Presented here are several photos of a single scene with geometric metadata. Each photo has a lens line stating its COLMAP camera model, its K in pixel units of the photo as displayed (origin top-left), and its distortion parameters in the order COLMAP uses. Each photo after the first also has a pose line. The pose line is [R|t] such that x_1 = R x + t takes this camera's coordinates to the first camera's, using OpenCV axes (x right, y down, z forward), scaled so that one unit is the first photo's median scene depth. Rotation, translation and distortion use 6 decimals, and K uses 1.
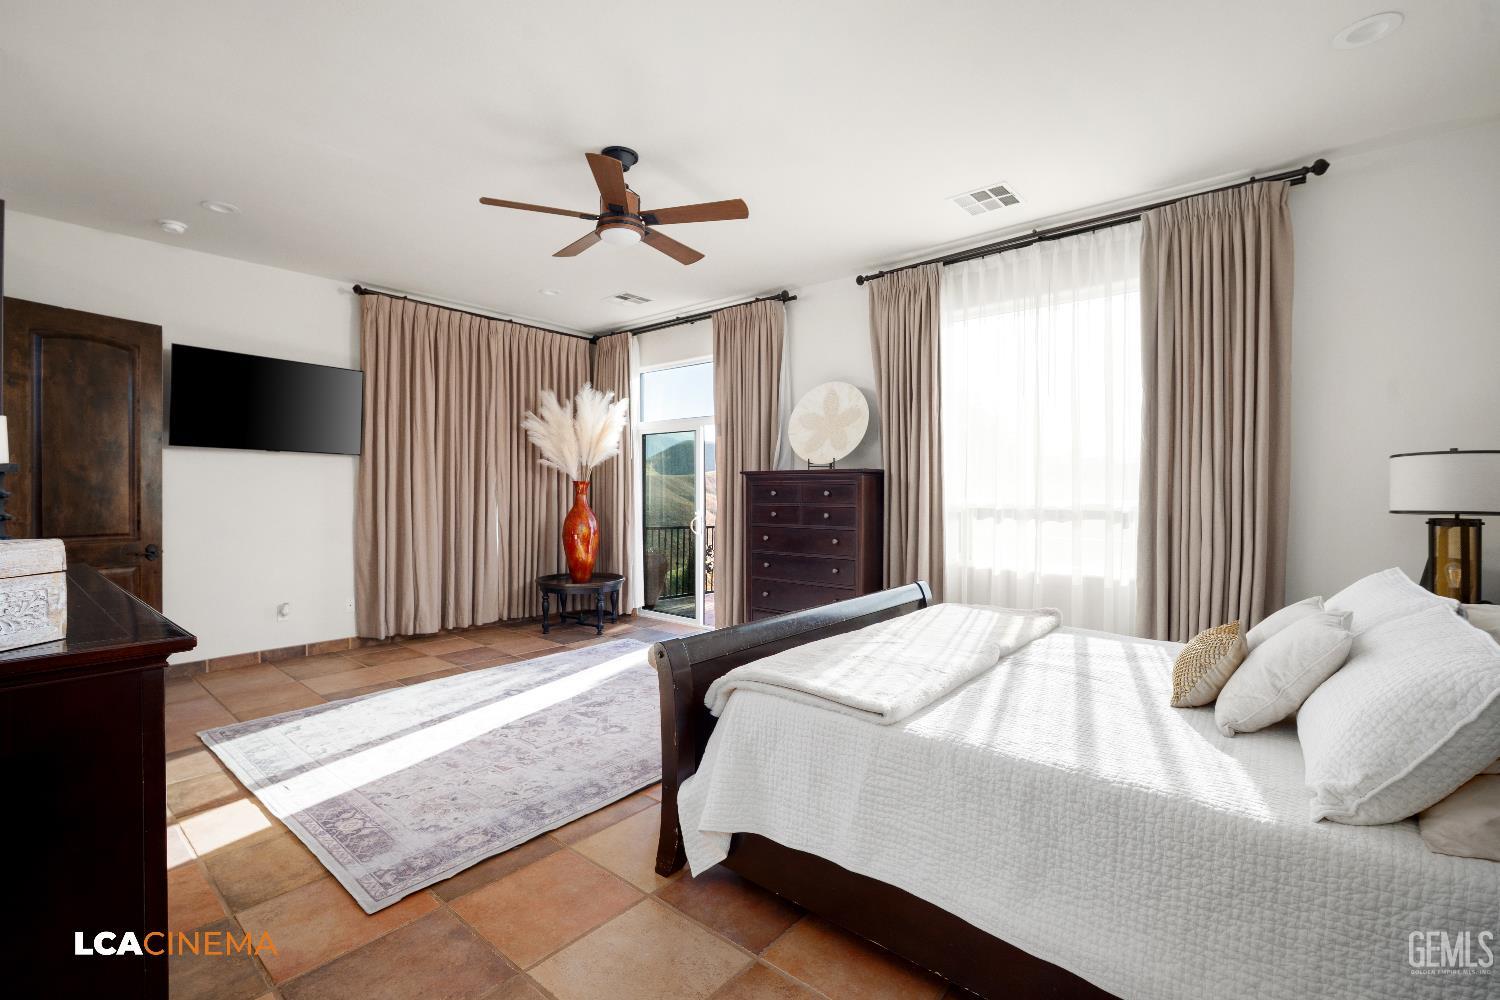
lens RADIAL K [[639.4, 0, 750.0], [0, 639.4, 500.0], [0, 0, 1]] dist [-0.017704, -0.000194]
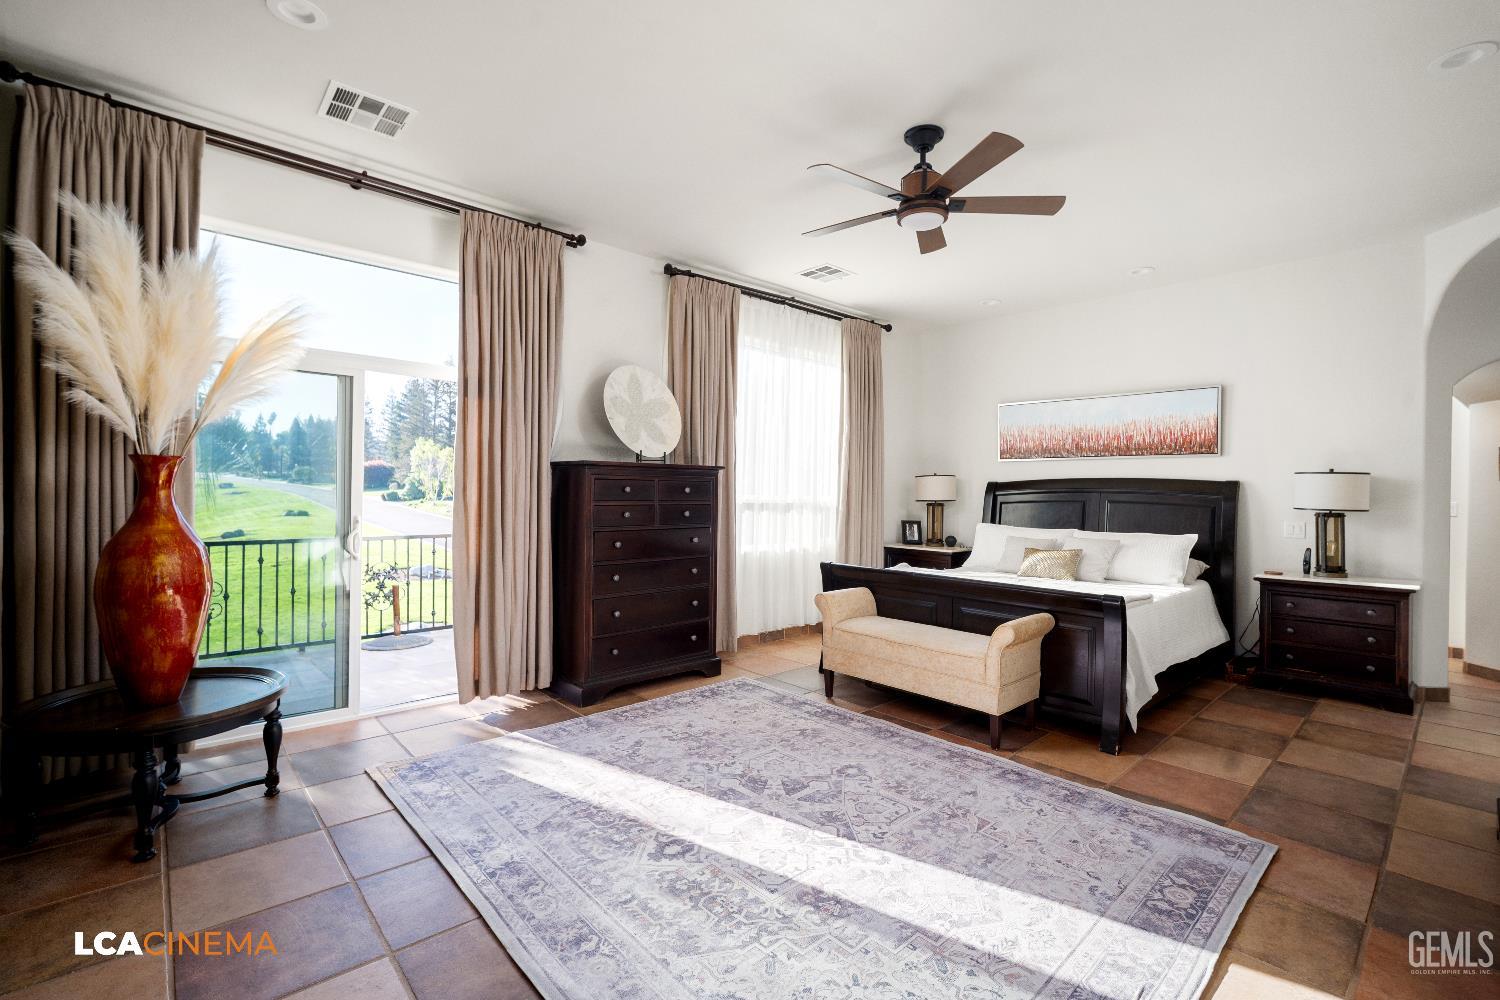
lens RADIAL K [[670.2, 0, 744.9], [0, 670.2, 495.6], [0, 0, 1]] dist [-0.000985, 0.000446]
pose [[0.139938, -0.009814, 0.990112, -1.114698], [-0.005901, 0.999925, 0.010746, -0.017982], [-0.990143, -0.007346, 0.139870, 1.015328]]
